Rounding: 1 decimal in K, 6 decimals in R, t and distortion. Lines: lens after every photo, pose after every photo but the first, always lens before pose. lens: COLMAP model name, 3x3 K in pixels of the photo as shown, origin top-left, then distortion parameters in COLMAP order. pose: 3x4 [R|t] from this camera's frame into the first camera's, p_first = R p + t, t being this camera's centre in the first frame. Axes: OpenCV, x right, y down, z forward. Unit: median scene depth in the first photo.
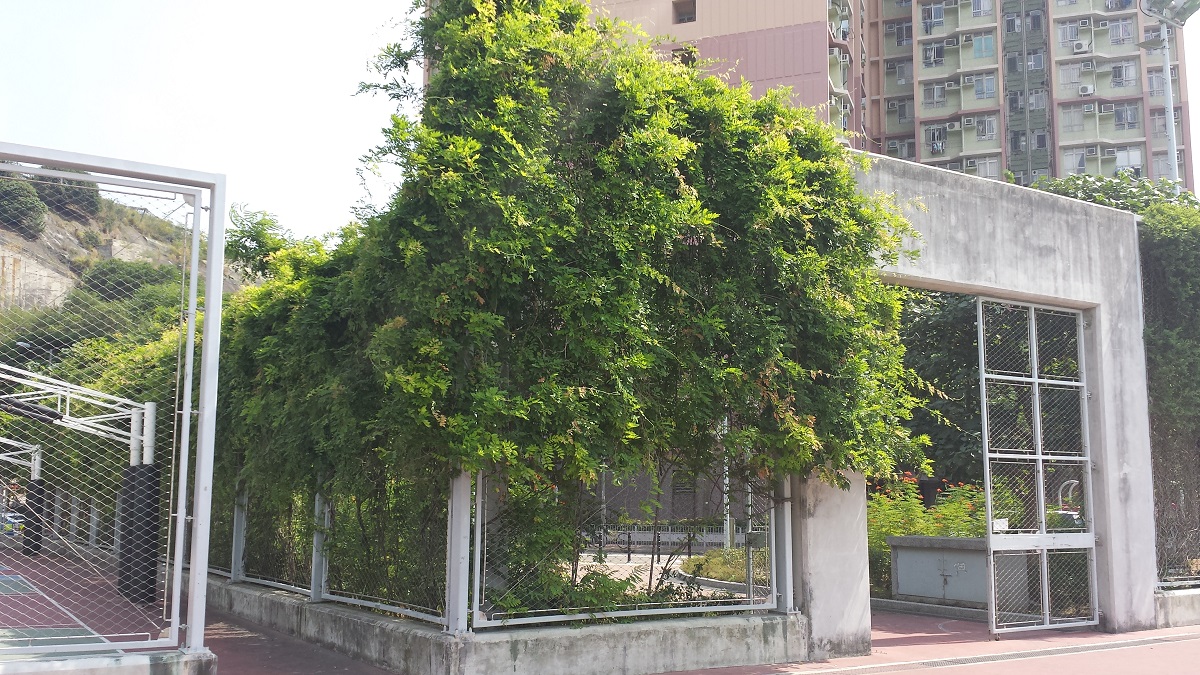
lens RADIAL K [[1092.4, 0, 605.4], [0, 1092.4, 369.7], [0, 0, 1]] dist [0.147783, -0.325928]
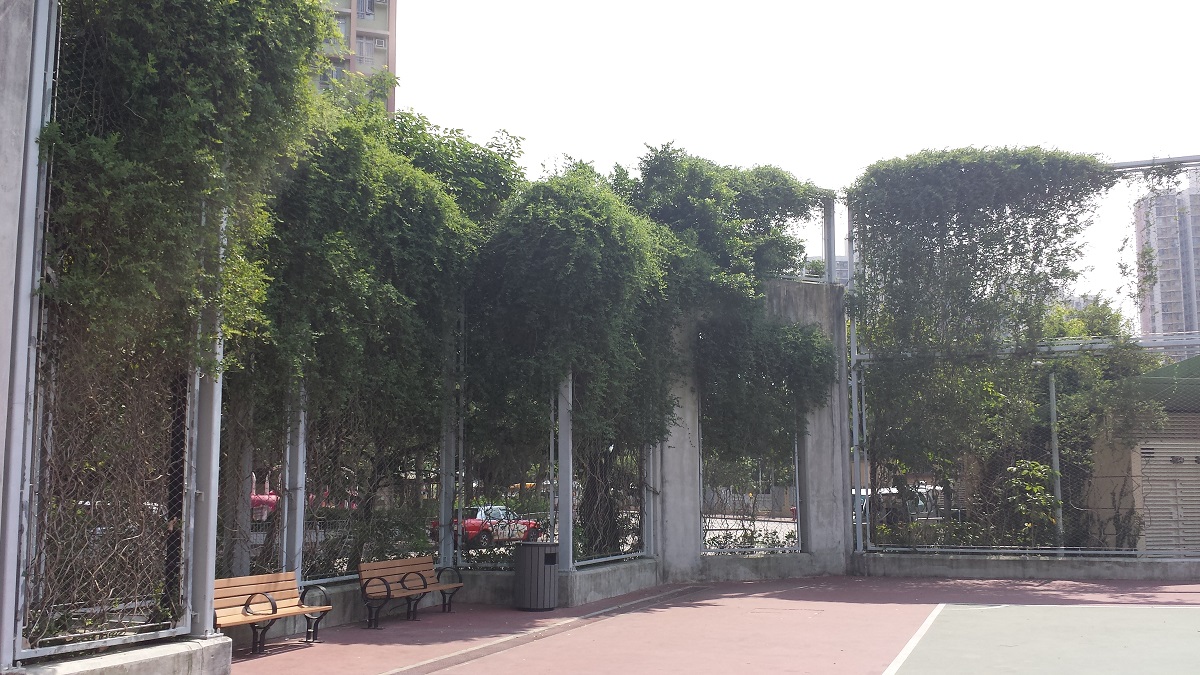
lens RADIAL K [[1092.4, 0, 605.4], [0, 1092.4, 369.7], [0, 0, 1]] dist [0.147783, -0.325928]
pose [[0.787463, 0.064050, 0.613025, 0.508728], [-0.070342, 0.997427, -0.013855, 0.077599], [-0.612335, -0.032211, 0.789942, 0.609971]]
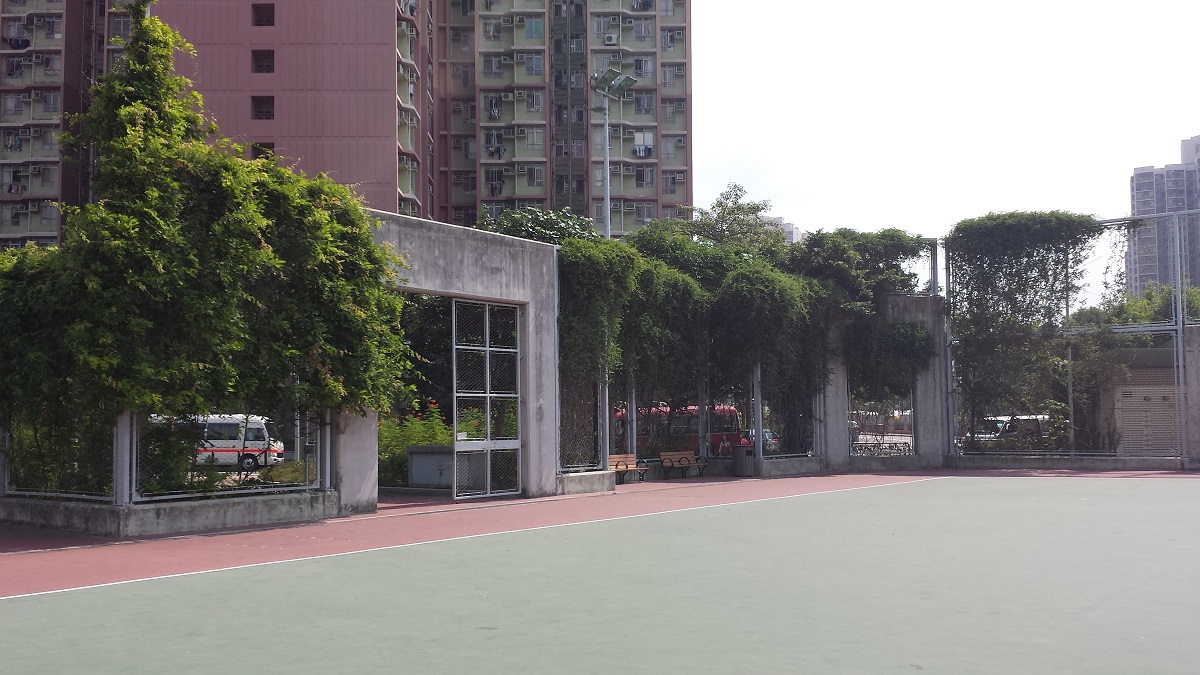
lens RADIAL K [[1092.4, 0, 605.4], [0, 1092.4, 369.7], [0, 0, 1]] dist [0.147783, -0.325928]
pose [[0.930891, 0.004010, 0.365275, -0.053749], [-0.030684, 0.997264, 0.067250, -0.089383], [-0.364006, -0.073811, 0.928467, -0.698739]]
